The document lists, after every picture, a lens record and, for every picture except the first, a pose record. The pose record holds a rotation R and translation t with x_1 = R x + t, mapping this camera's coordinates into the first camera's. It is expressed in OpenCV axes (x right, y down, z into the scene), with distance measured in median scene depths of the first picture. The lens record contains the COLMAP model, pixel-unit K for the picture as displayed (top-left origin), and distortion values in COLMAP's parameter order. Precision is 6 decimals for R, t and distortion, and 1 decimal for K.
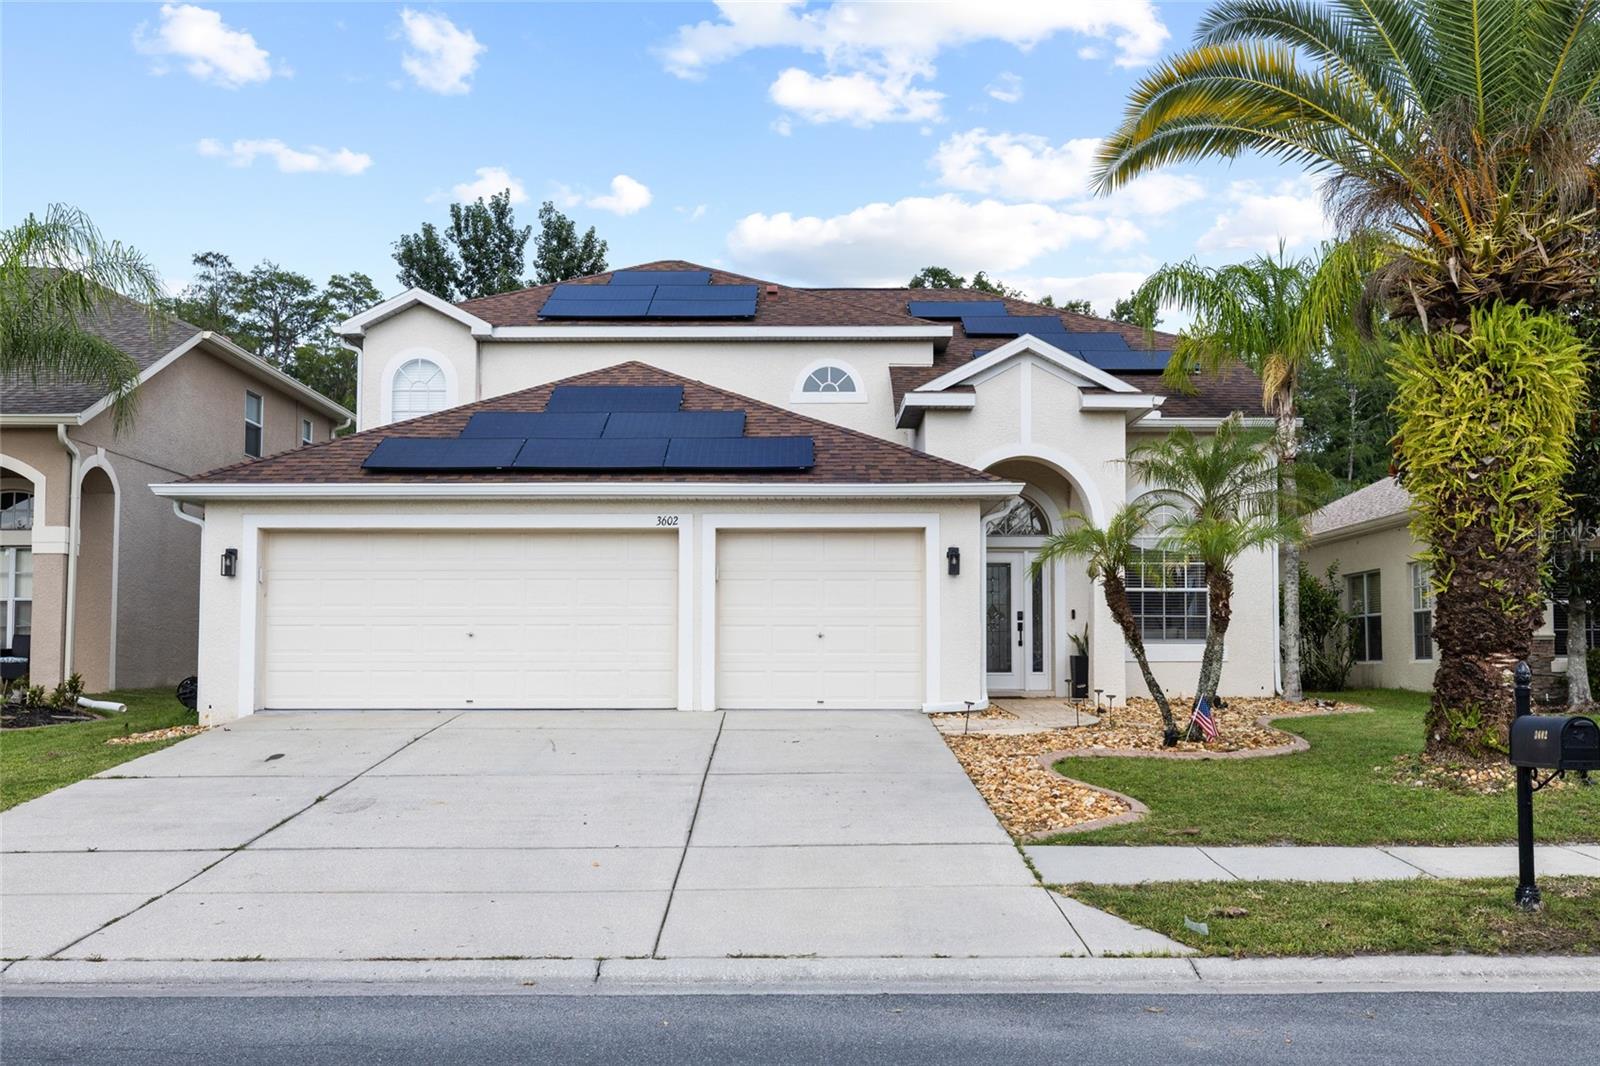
lens RADIAL K [[1560.4, 0, 800.0], [0, 1560.4, 533.0], [0, 0, 1]] dist [0.004868, 0.016424]
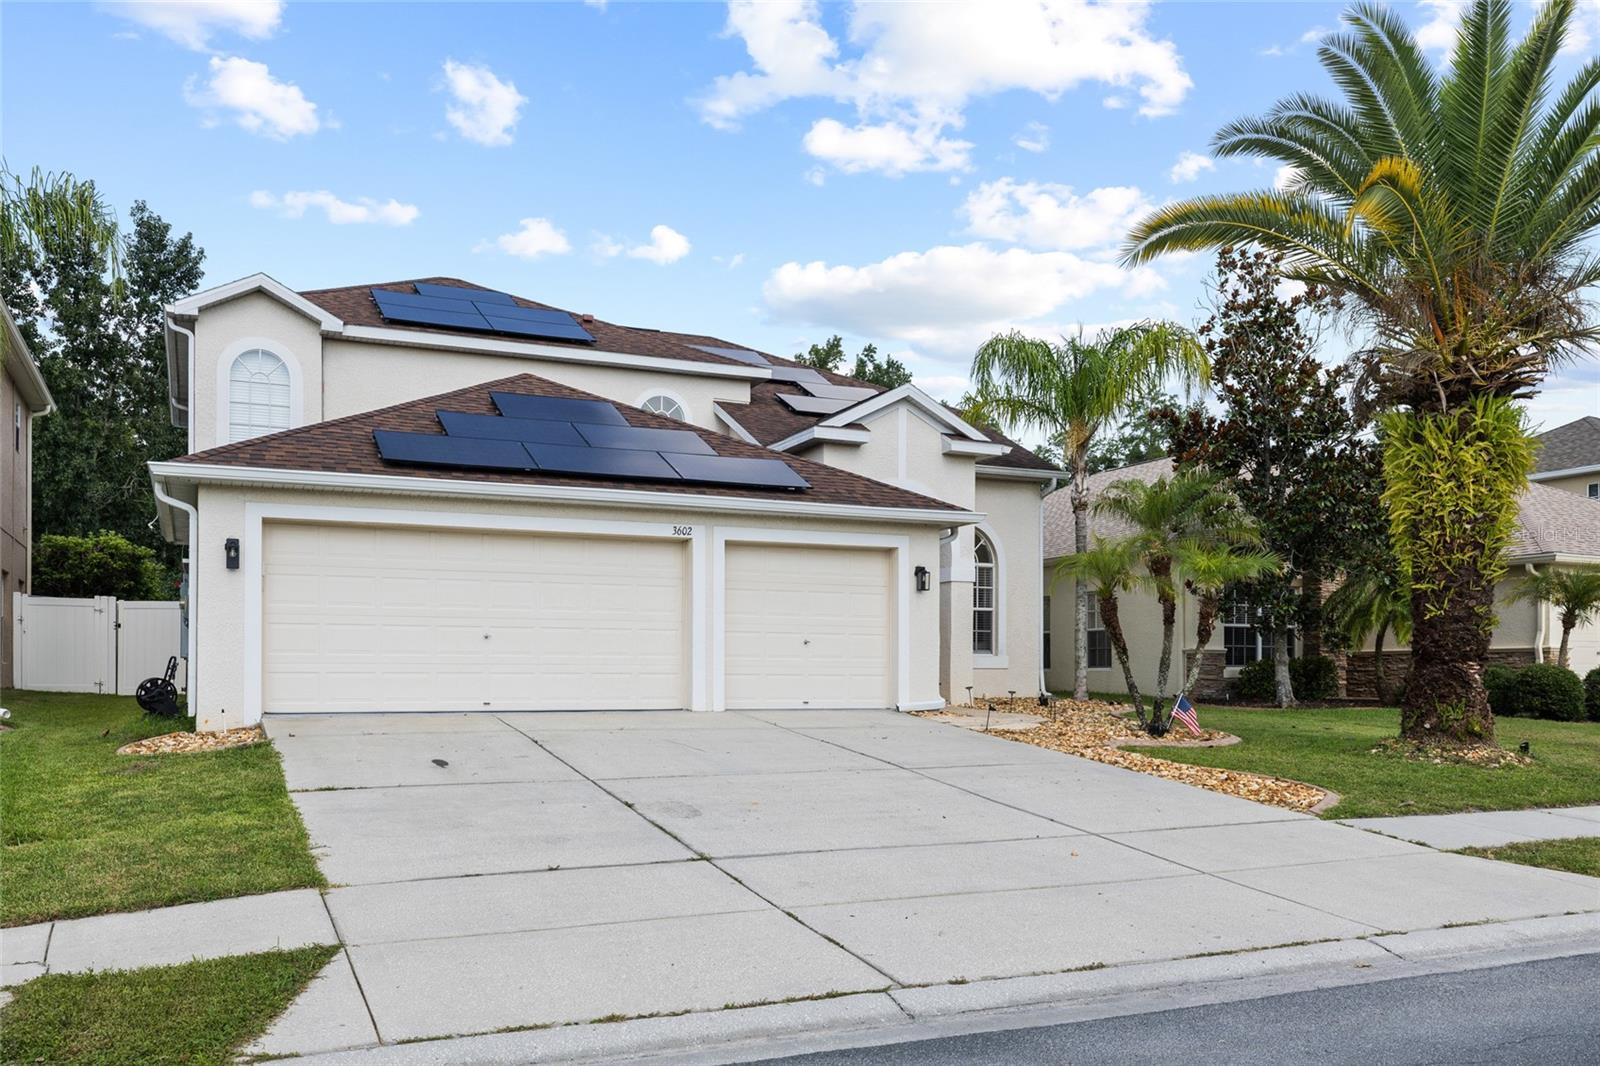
lens RADIAL K [[1329.6, 0, 792.6], [0, 1329.6, 633.7], [0, 0, 1]] dist [-0.000141, -0.006503]
pose [[0.910431, 0.016228, 0.413343, -0.382736], [-0.039025, 0.998143, 0.046767, 0.016323], [-0.411817, -0.058709, 0.909373, 0.153172]]
